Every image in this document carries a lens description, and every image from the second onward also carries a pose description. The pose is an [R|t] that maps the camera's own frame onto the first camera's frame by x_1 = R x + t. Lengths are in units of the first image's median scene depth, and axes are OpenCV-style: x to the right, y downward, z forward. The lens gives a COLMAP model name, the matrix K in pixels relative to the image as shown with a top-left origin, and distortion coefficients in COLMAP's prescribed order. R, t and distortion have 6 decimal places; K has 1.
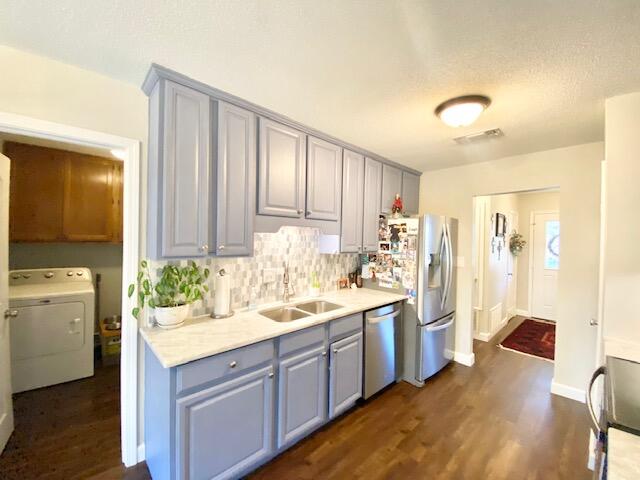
lens RADIAL K [[259.0, 0, 320.0], [0, 259.0, 240.0], [0, 0, 1]] dist [0.021243, -0.021984]
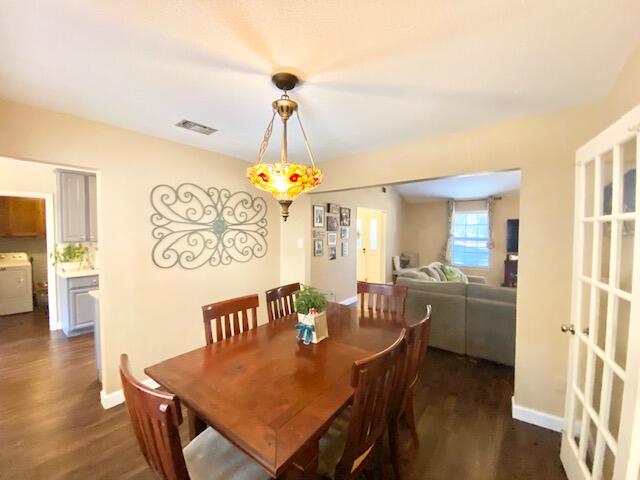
lens RADIAL K [[259.0, 0, 320.0], [0, 259.0, 240.0], [0, 0, 1]] dist [0.021243, -0.021984]
pose [[0.986460, -0.020963, 0.162657, 1.182747], [0.016415, 0.999437, 0.029255, 0.012161], [-0.163179, -0.026189, 0.986249, -1.551611]]
